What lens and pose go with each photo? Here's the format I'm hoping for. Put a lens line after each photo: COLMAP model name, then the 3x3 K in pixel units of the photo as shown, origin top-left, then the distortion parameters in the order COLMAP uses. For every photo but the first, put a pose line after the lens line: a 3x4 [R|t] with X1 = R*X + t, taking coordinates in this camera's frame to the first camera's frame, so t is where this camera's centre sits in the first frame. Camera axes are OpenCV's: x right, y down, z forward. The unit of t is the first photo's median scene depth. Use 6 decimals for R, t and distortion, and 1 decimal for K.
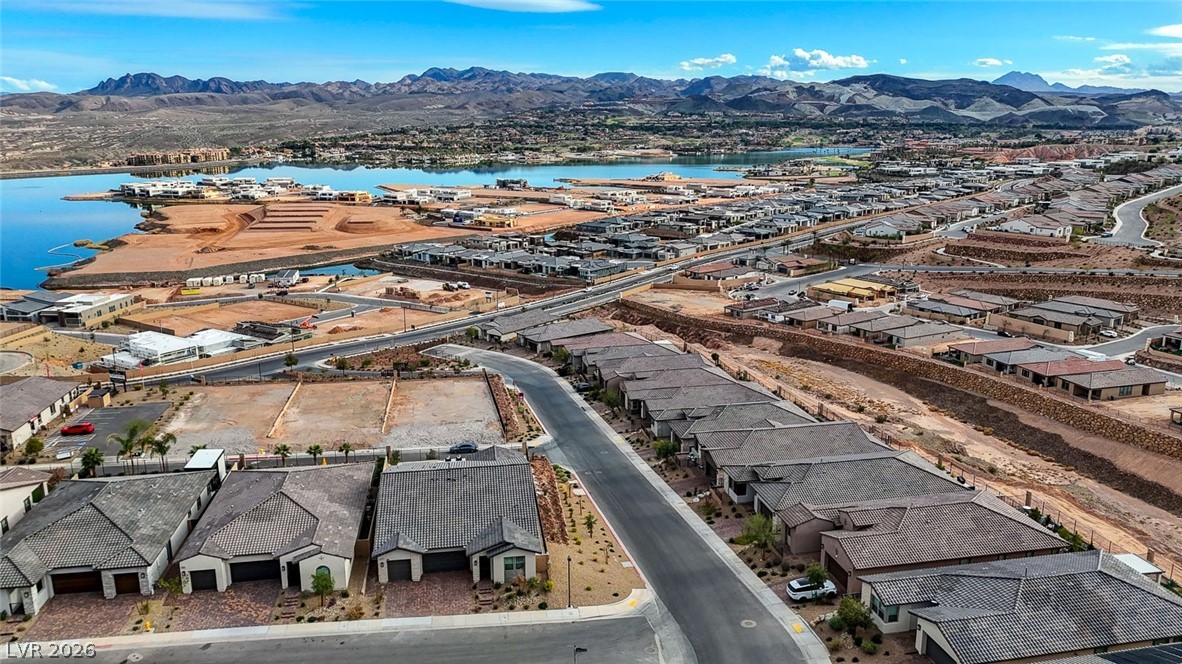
lens RADIAL K [[853.4, 0, 588.8], [0, 853.4, 335.9], [0, 0, 1]] dist [0.094999, -0.111518]
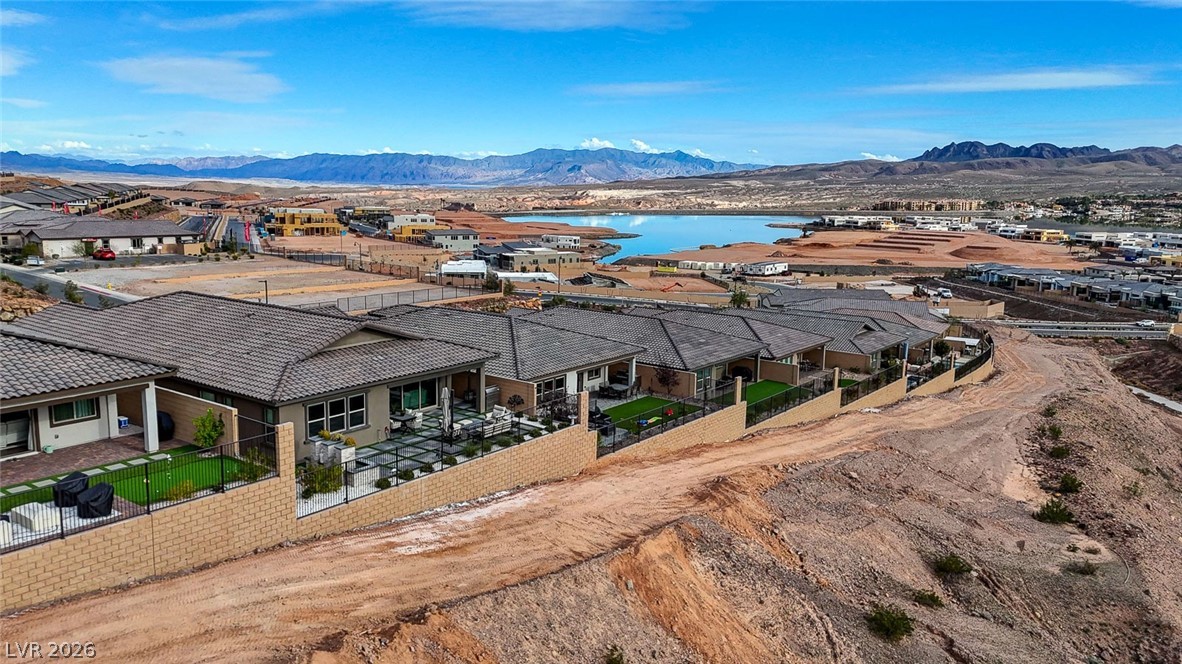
lens RADIAL K [[886.8, 0, 589.1], [0, 886.8, 334.7], [0, 0, 1]] dist [0.076576, -0.069729]
pose [[0.655528, 0.144051, -0.741305, 0.093906], [-0.206318, 0.978455, 0.007690, 0.012946], [0.726441, 0.147903, 0.671125, 0.126661]]
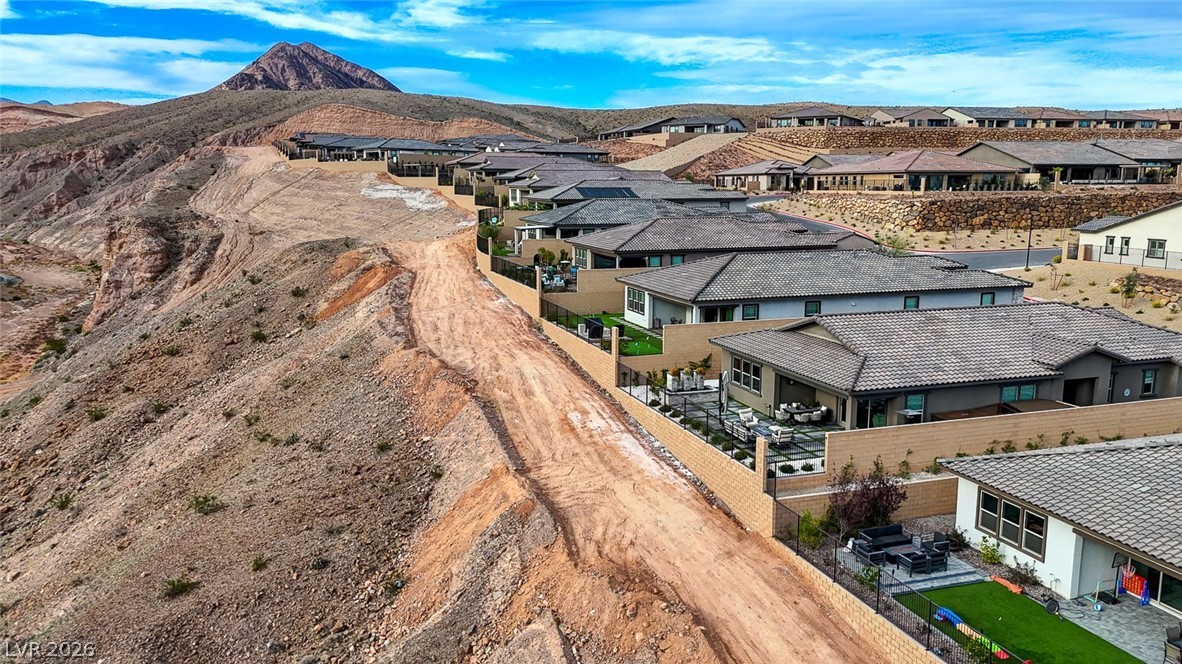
lens RADIAL K [[867.4, 0, 591.0], [0, 867.4, 332.0], [0, 0, 1]] dist [0.075357, -0.066186]
pose [[-0.993164, 0.020847, -0.114850, 0.067275], [-0.027331, 0.915040, 0.402437, -0.005301], [0.113482, 0.402825, -0.908215, 0.199888]]
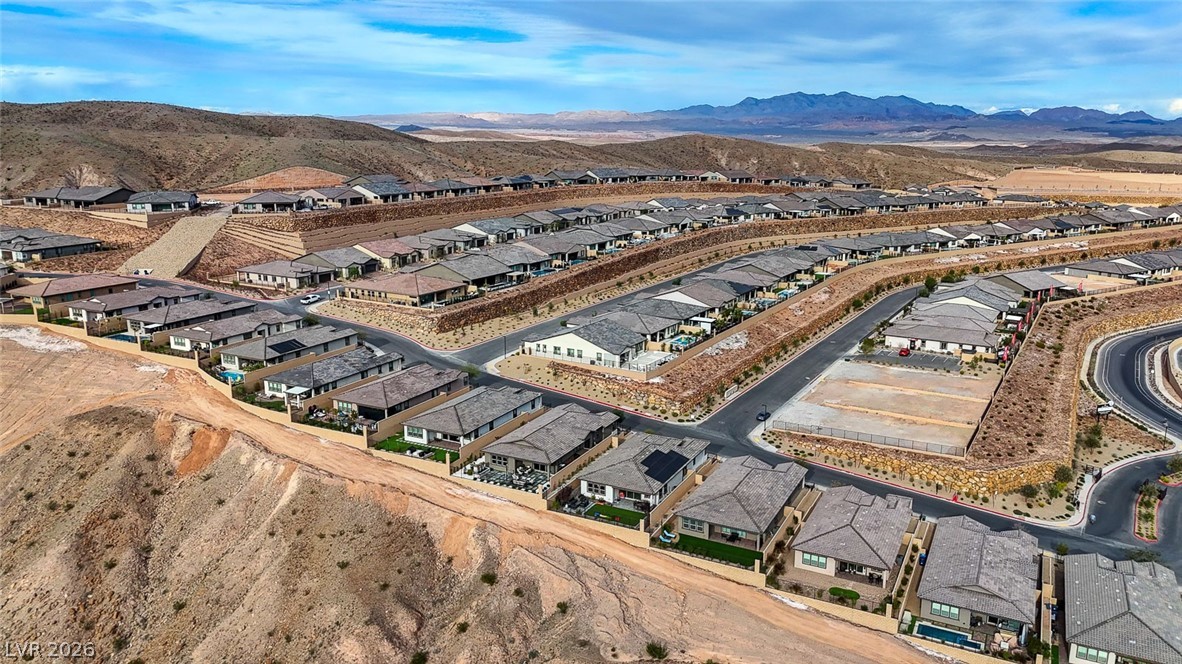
lens RADIAL K [[865.0, 0, 595.9], [0, 865.0, 326.1], [0, 0, 1]] dist [0.132342, -0.225257]
pose [[-0.633274, 0.171976, -0.754578, 0.163512], [-0.189388, 0.910919, 0.366551, -0.070595], [0.750397, 0.375035, -0.544291, 0.247457]]
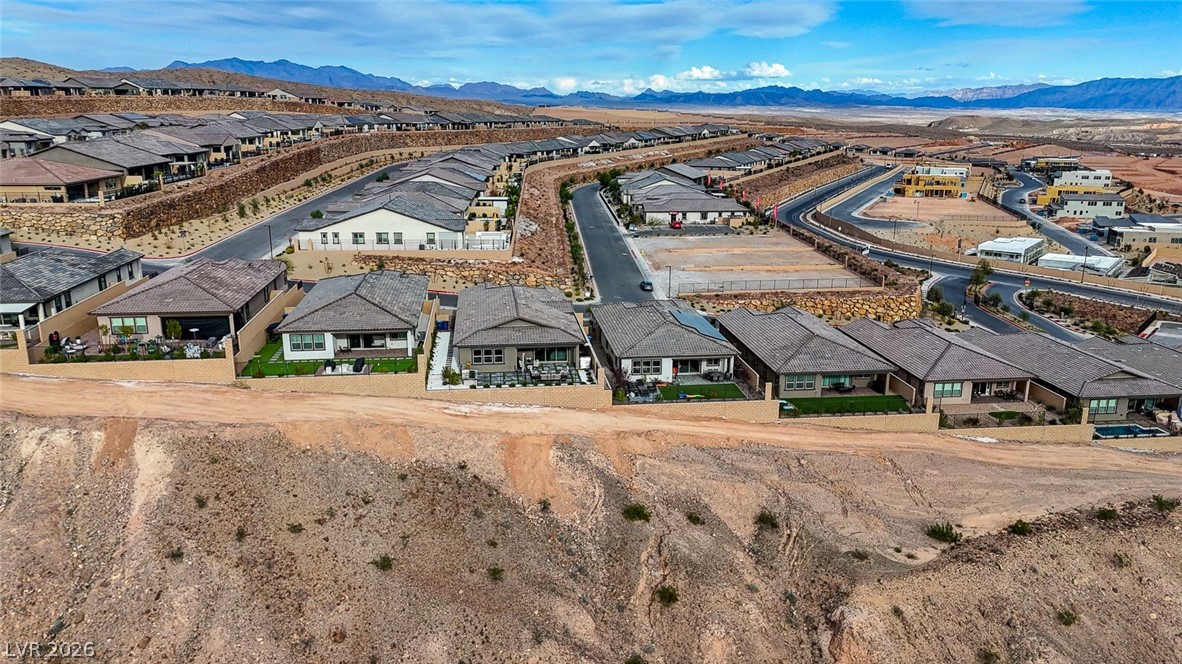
lens RADIAL K [[858.6, 0, 591.0], [0, 858.6, 332.0], [0, 0, 1]] dist [0.091849, -0.096210]
pose [[-0.088350, 0.257176, -0.962318, 0.150440], [-0.248305, 0.929911, 0.271312, -0.014324], [0.964645, 0.262918, -0.018299, 0.162898]]
